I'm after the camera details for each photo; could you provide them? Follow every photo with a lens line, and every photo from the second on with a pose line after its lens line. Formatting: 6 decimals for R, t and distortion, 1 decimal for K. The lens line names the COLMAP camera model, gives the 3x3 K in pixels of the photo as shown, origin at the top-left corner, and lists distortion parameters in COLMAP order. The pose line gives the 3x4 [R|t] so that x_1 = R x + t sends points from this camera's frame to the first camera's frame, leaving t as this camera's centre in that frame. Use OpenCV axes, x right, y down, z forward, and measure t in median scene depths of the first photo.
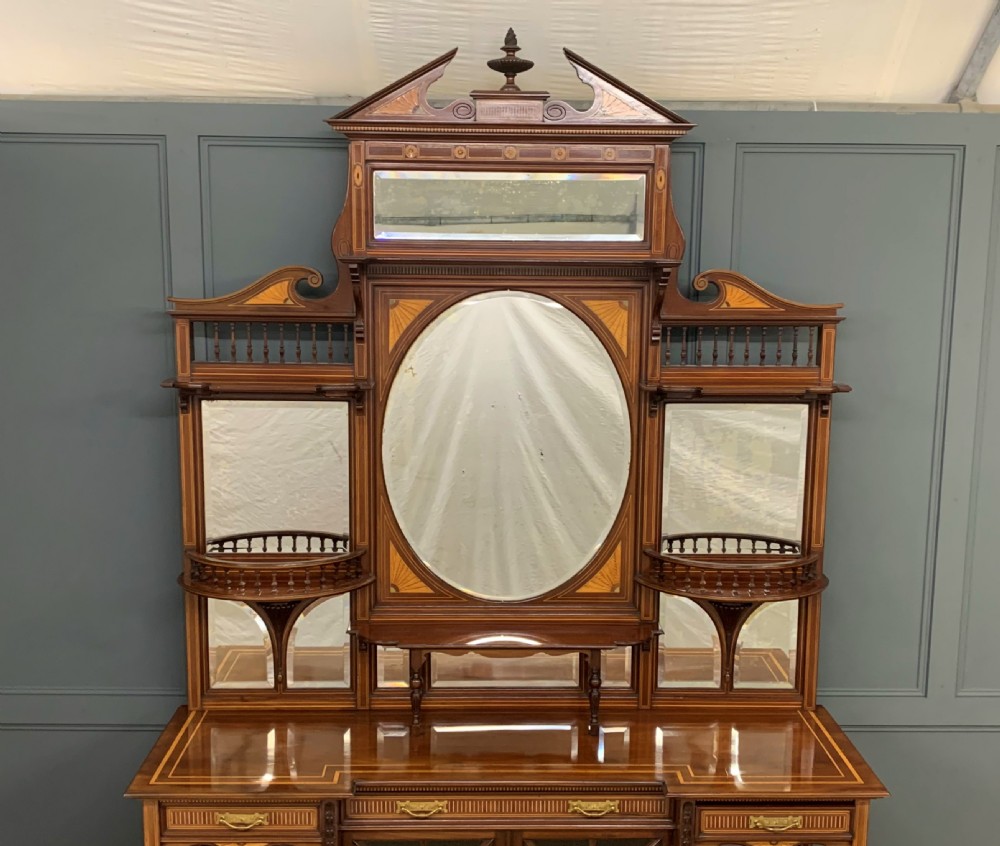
lens RADIAL K [[1174.0, 0, 501.7], [0, 1174.0, 428.9], [0, 0, 1]] dist [0.049075, 0.000000]
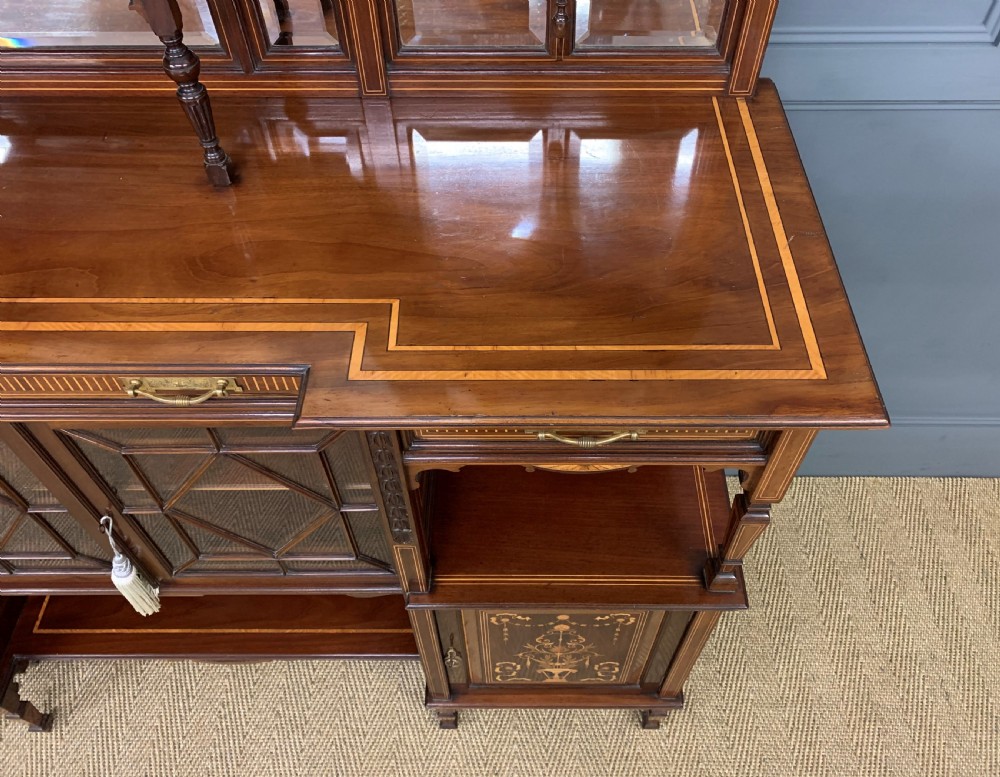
lens RADIAL K [[799.3, 0, 512.2], [0, 799.3, 384.8], [0, 0, 1]] dist [0.034211, -0.013054]
pose [[0.999535, 0.014430, -0.026845, 0.192437], [0.008060, 0.724297, 0.689441, 0.110041], [0.029392, -0.689337, 0.723844, 0.733762]]
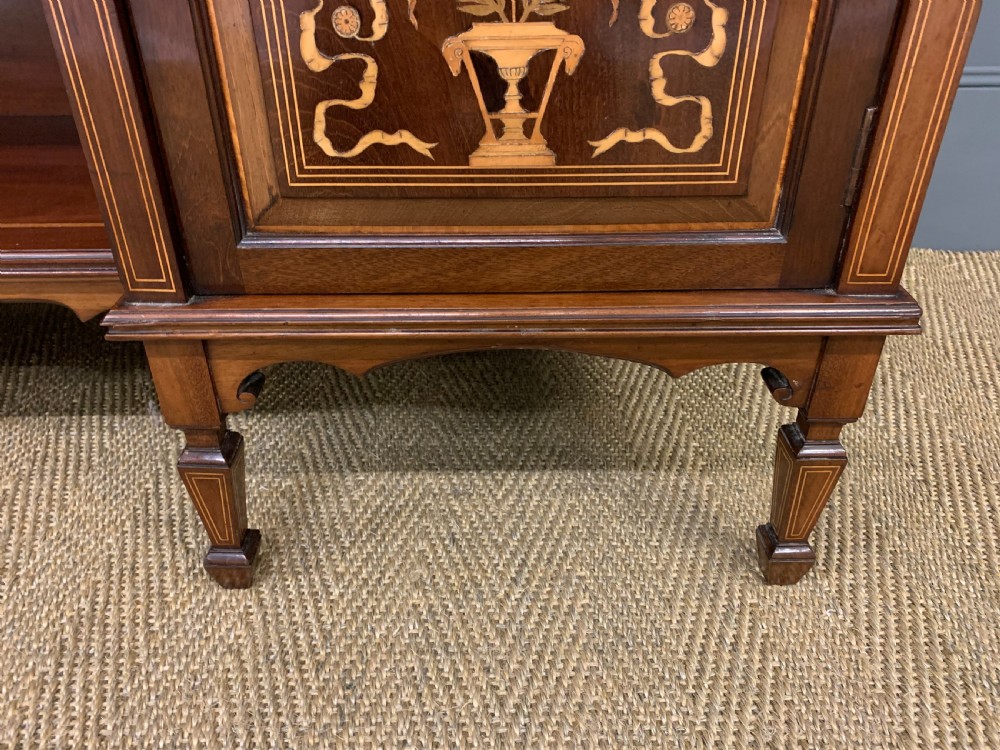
lens RADIAL K [[776.7, 0, 490.5], [0, 776.7, 358.1], [0, 0, 1]] dist [0.036667, -0.029367]
pose [[0.999561, -0.002669, -0.029509, 0.207557], [0.013770, 0.923693, 0.382886, 0.530553], [0.026235, -0.383124, 0.923324, 0.811217]]
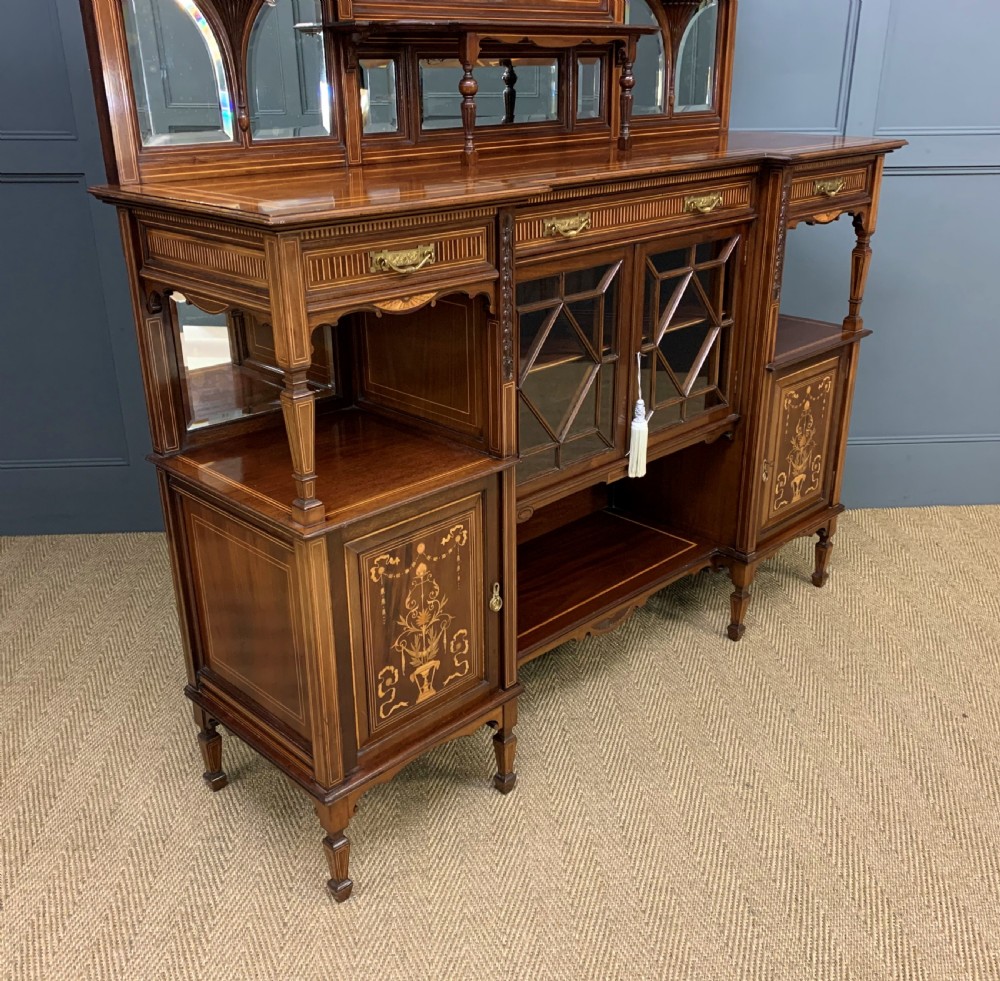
lens RADIAL K [[1038.5, 0, 512.8], [0, 1038.5, 500.7], [0, 0, 1]] dist [0.066597, 0.000000]
pose [[0.725466, -0.282738, 0.627502, -0.516839], [0.119633, 0.949648, 0.289579, 0.268428], [-0.677781, -0.135009, 0.722762, 0.477333]]
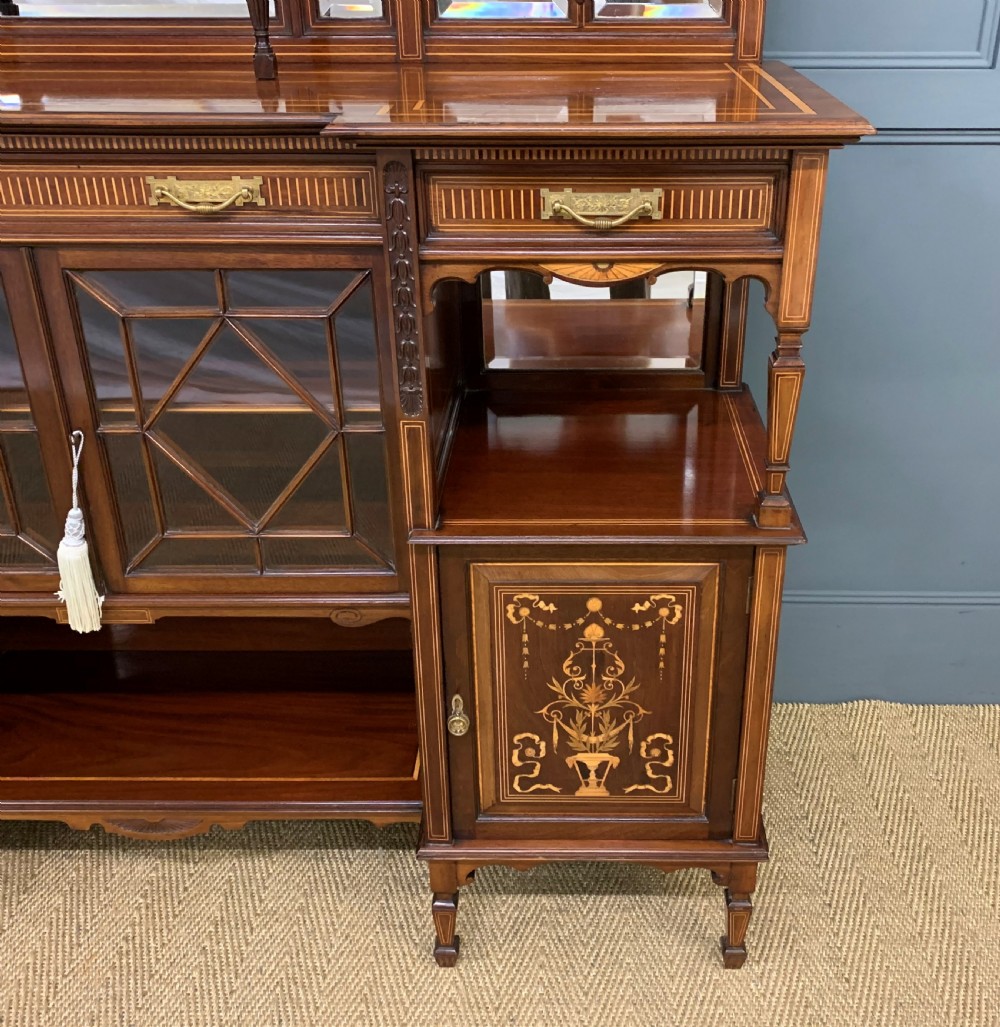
lens RADIAL K [[1111.6, 0, 563.2], [0, 1111.6, 478.4], [0, 0, 1]] dist [0.038484, 0.000000]
pose [[0.999443, 0.004859, -0.033023, 0.210074], [0.005276, 0.953912, 0.300041, 0.275992], [0.032959, -0.300048, 0.953355, 0.531160]]
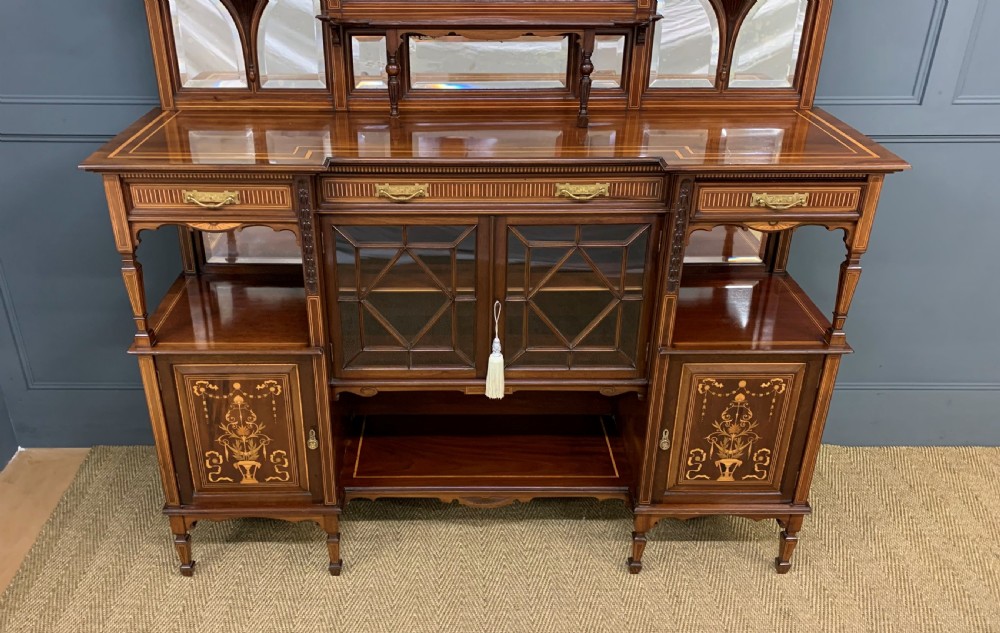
lens RADIAL K [[854.9, 0, 457.9], [0, 854.9, 331.7], [0, 0, 1]] dist [0.046847, -0.038438]
pose [[0.999736, 0.001339, -0.022931, -0.005841], [0.006136, 0.946460, 0.322763, 0.190274], [0.022135, -0.322819, 0.946202, 0.287329]]
